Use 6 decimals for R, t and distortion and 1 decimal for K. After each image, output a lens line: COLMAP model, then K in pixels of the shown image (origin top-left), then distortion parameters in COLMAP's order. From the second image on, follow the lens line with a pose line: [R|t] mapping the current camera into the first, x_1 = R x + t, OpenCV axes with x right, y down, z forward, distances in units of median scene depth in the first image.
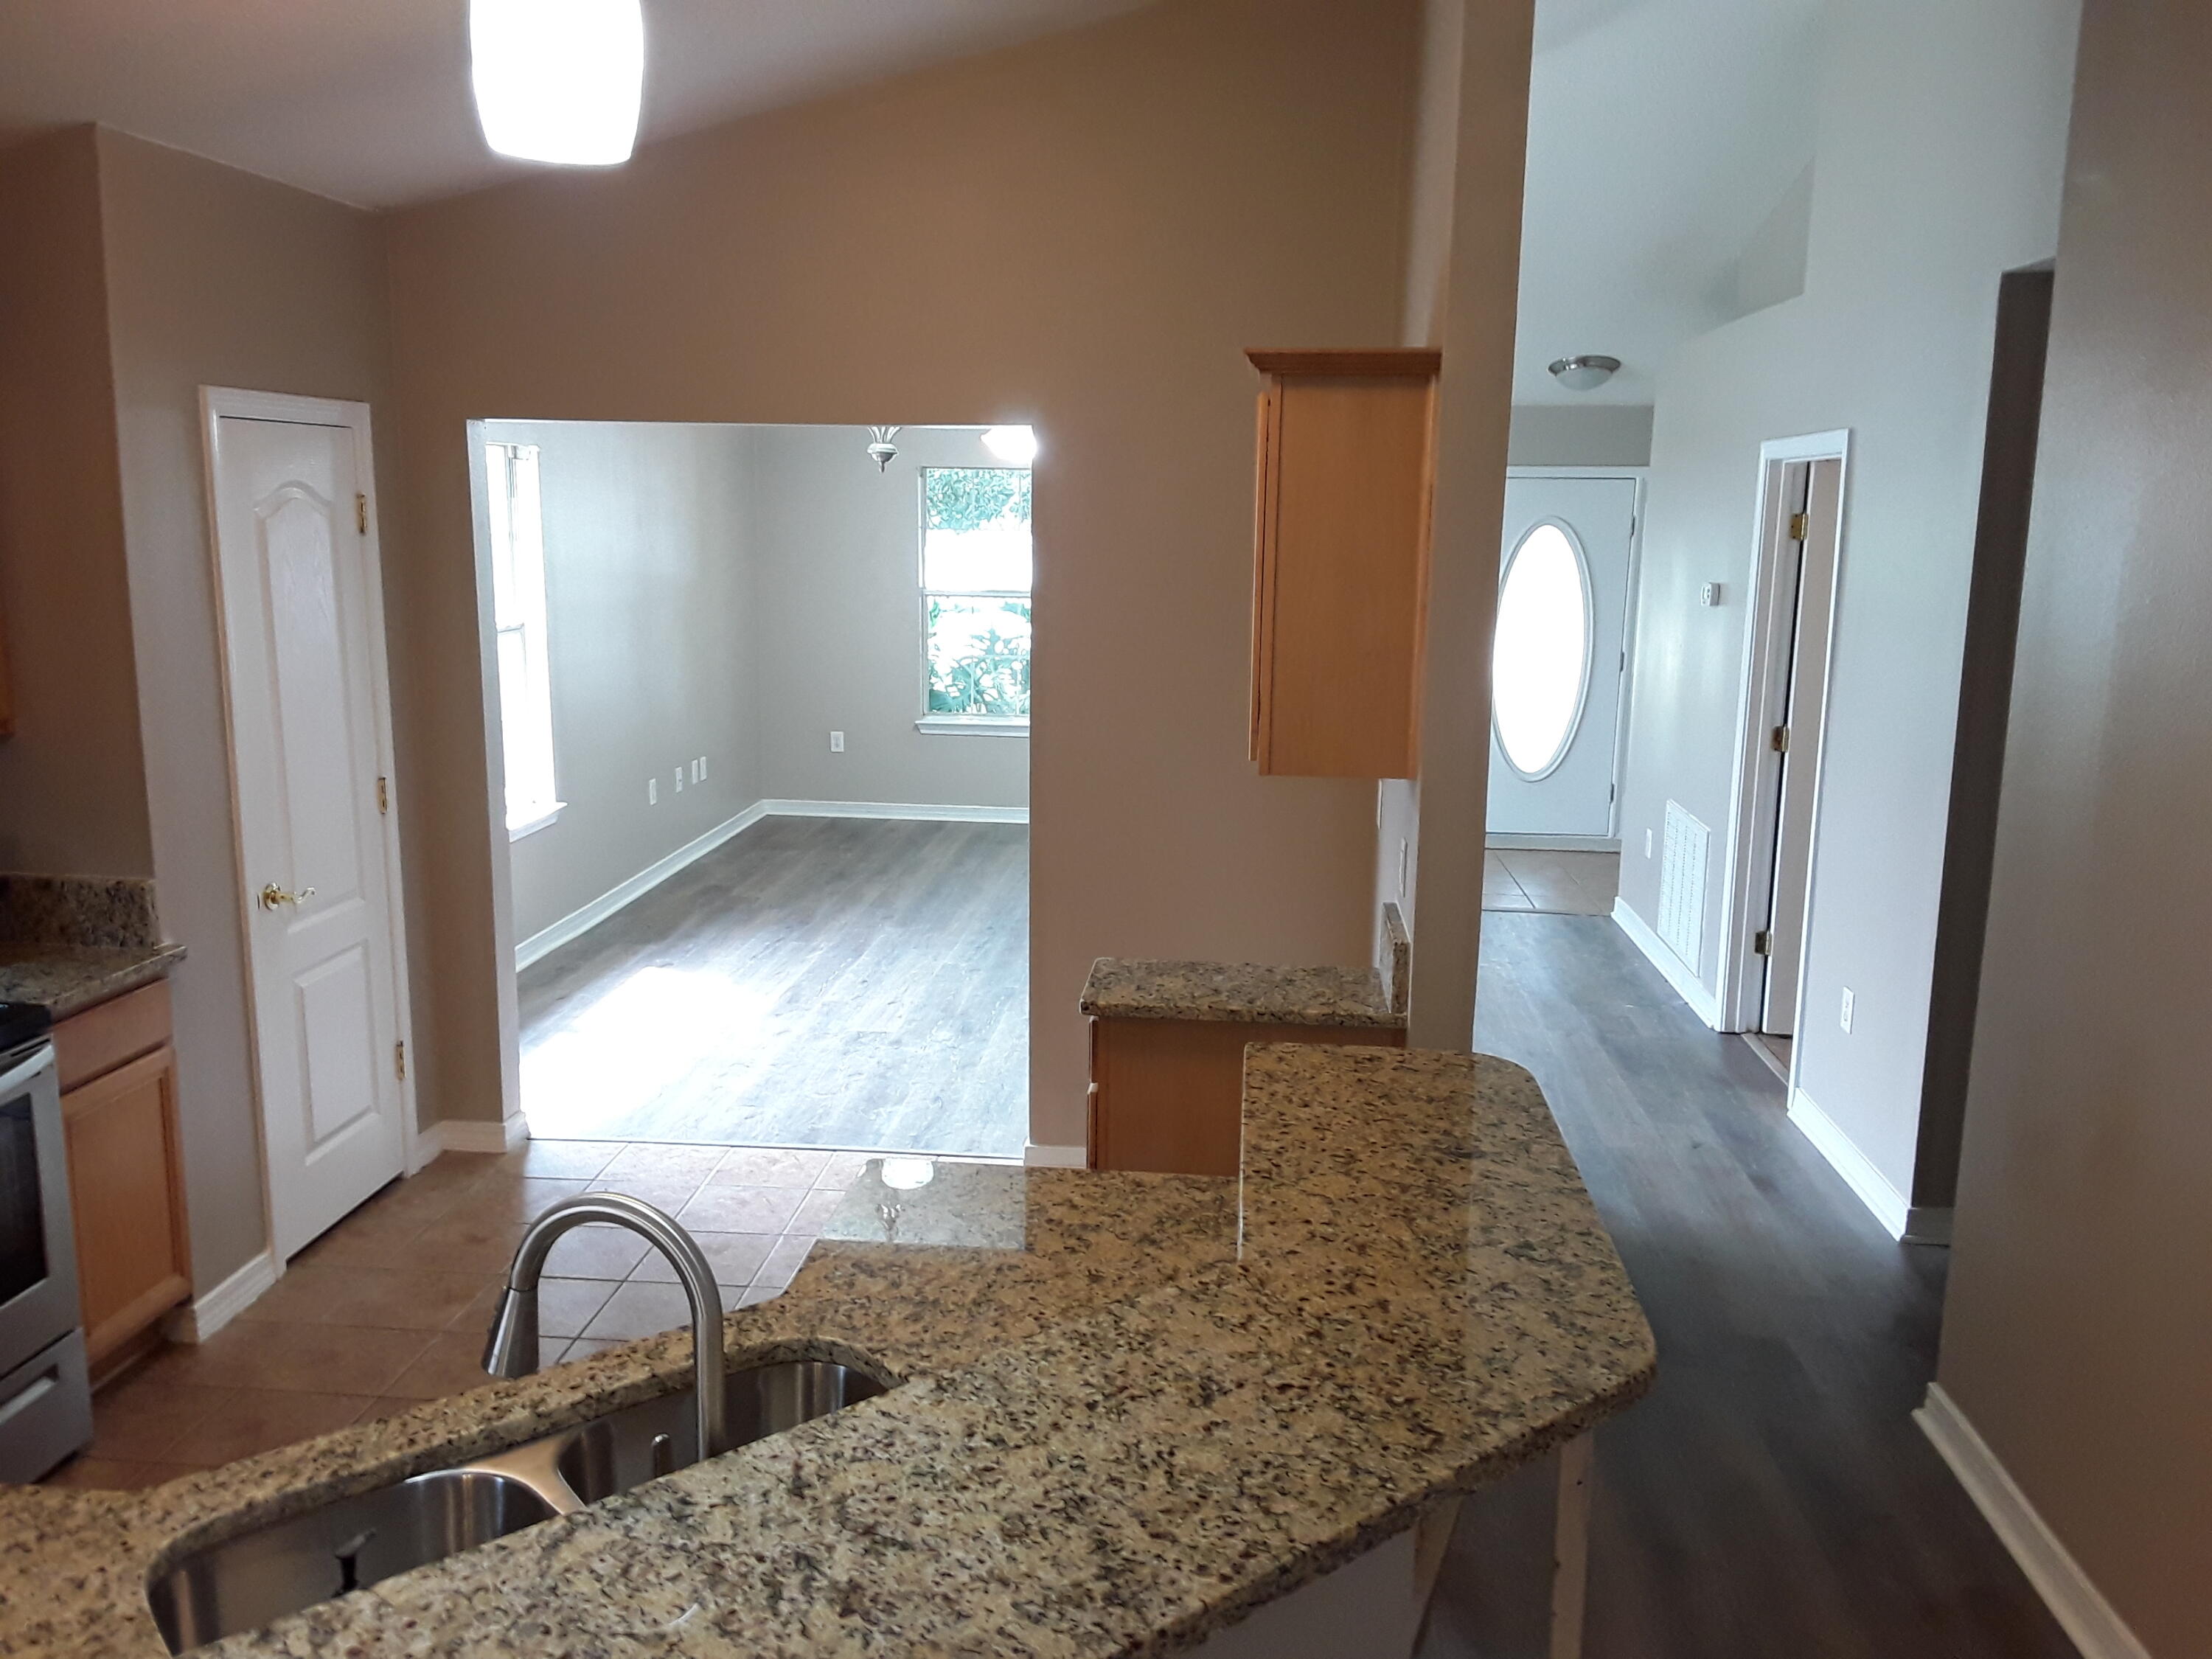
lens RADIAL K [[1796.8, 0, 1070.6], [0, 1796.8, 775.0], [0, 0, 1]] dist [0.066667, -0.104346]
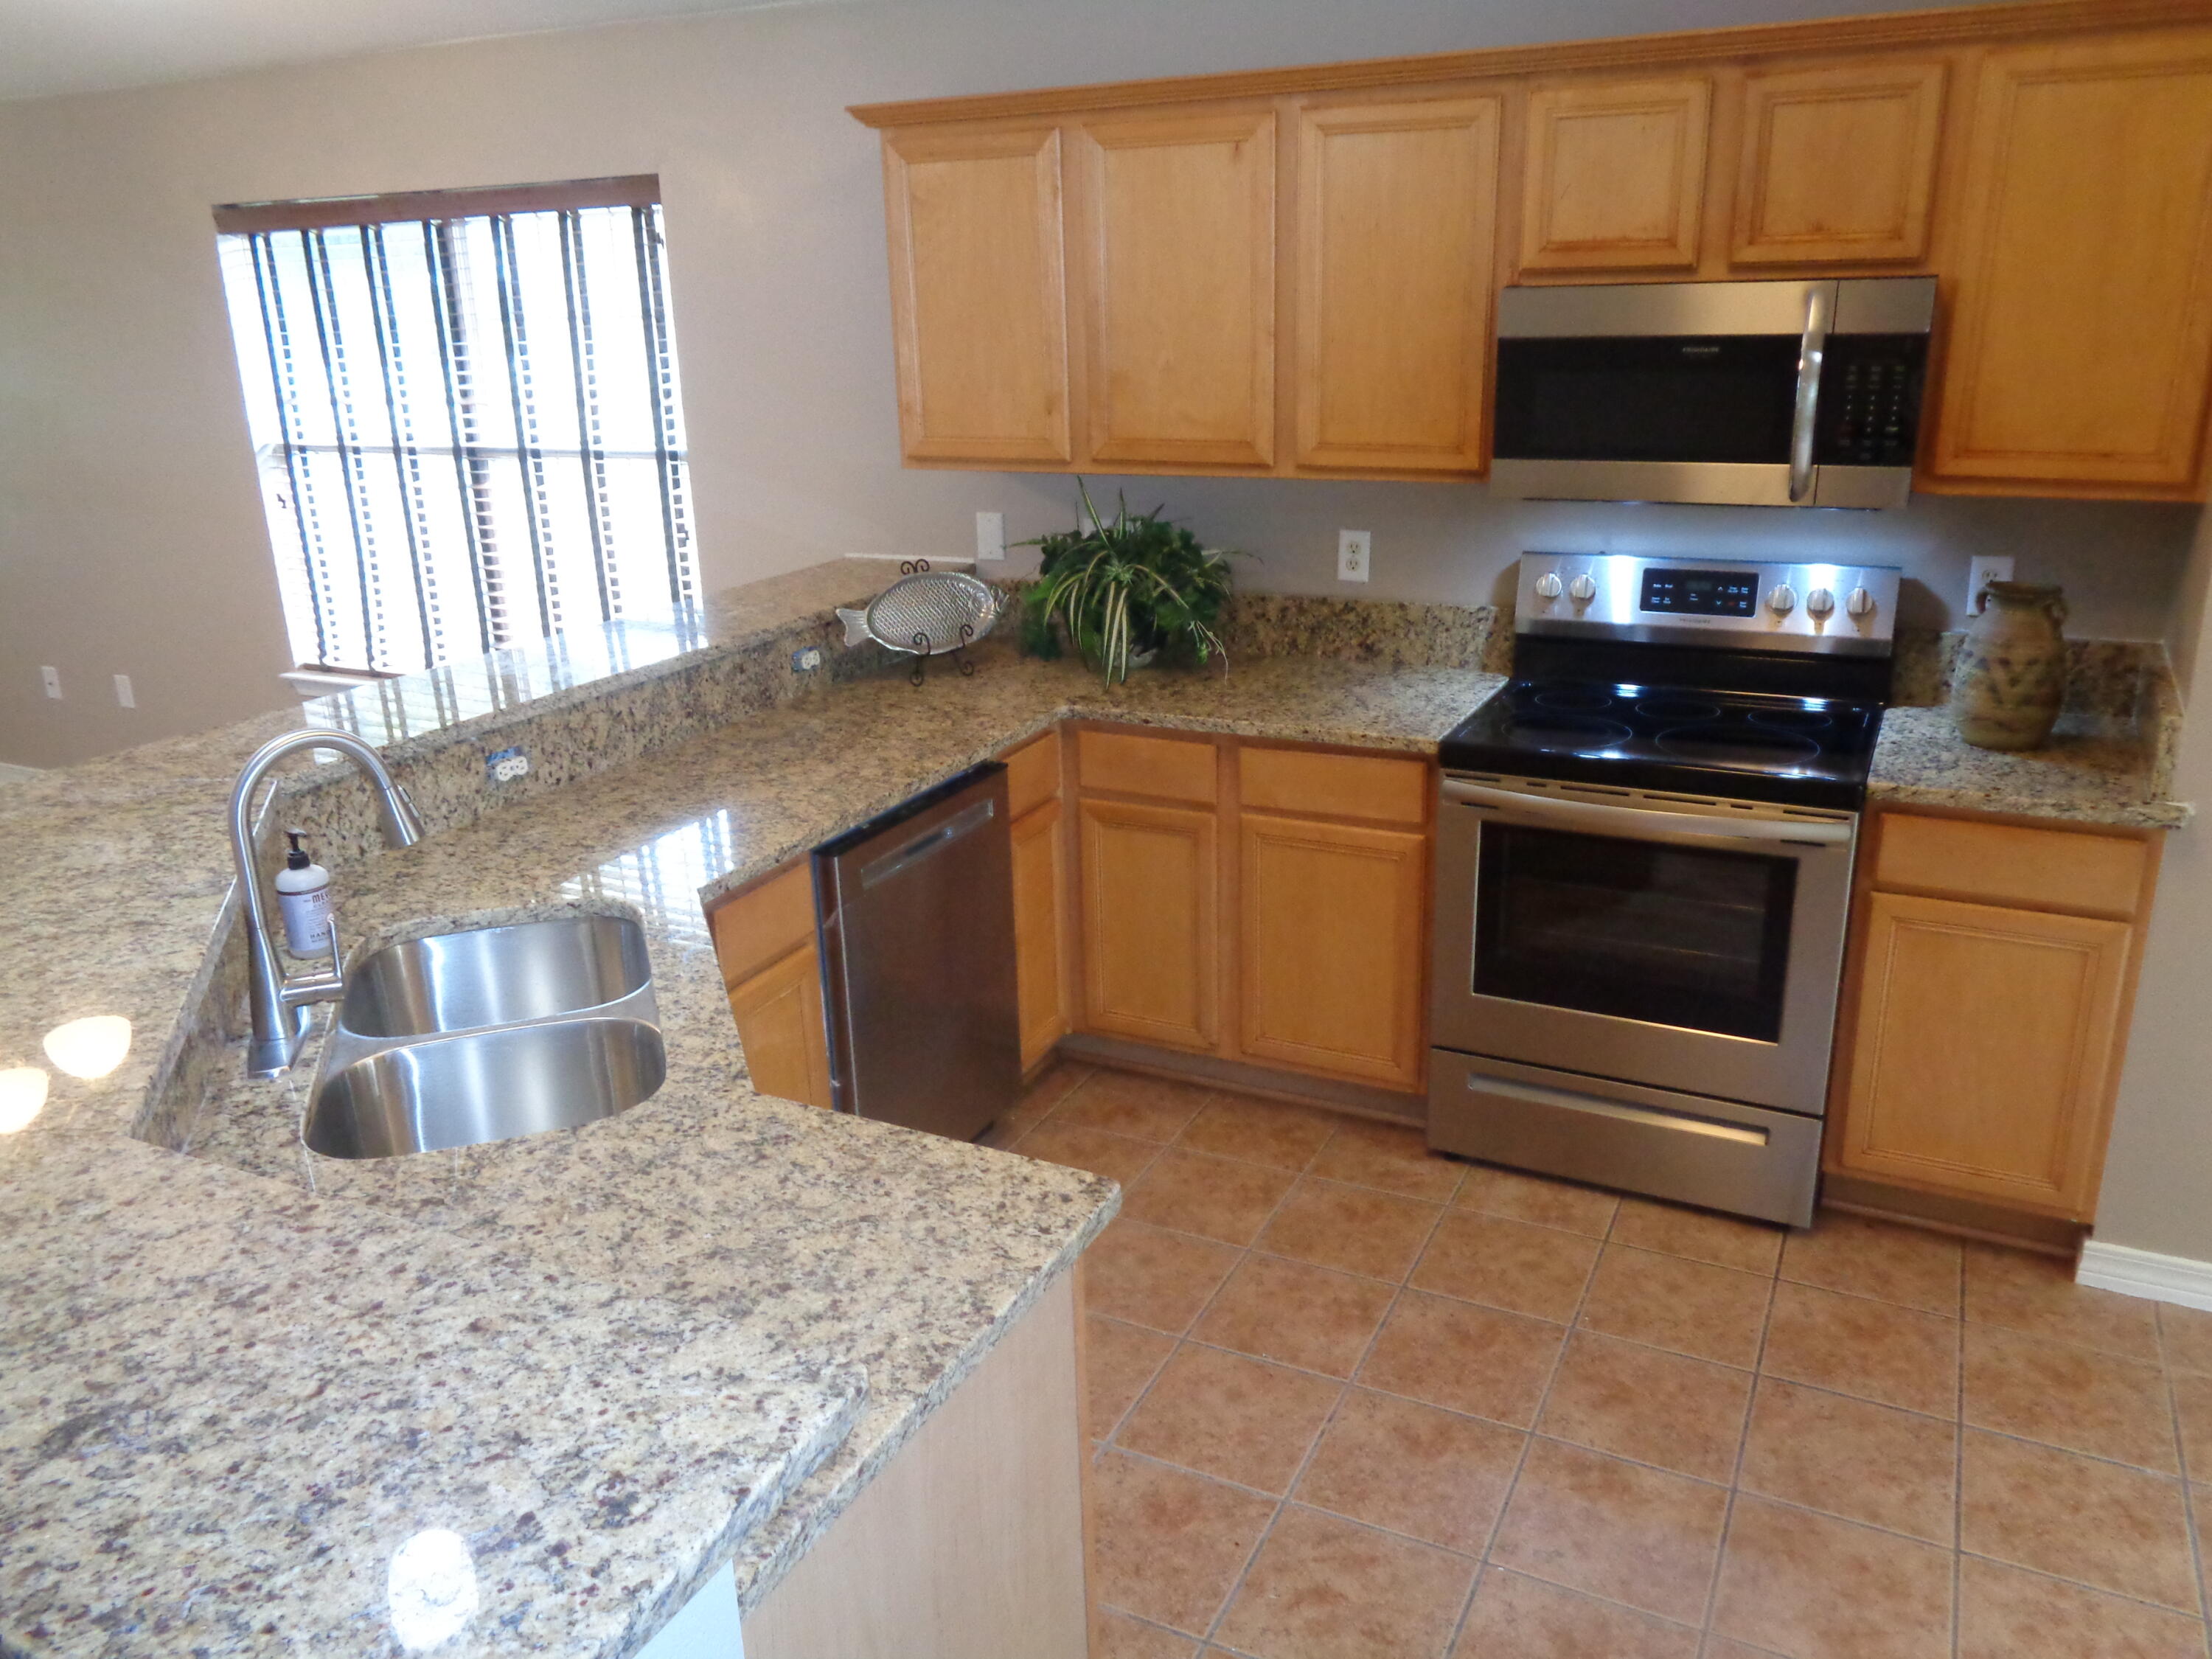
lens RADIAL K [[1662.4, 0, 1103.5], [0, 1662.4, 809.0], [0, 0, 1]] dist [-0.002163, 0.003393]
pose [[-0.349949, 0.284881, -0.892401, 0.312936], [-0.116850, 0.931922, 0.343319, -0.101582], [0.929453, 0.224421, -0.292837, 0.872011]]
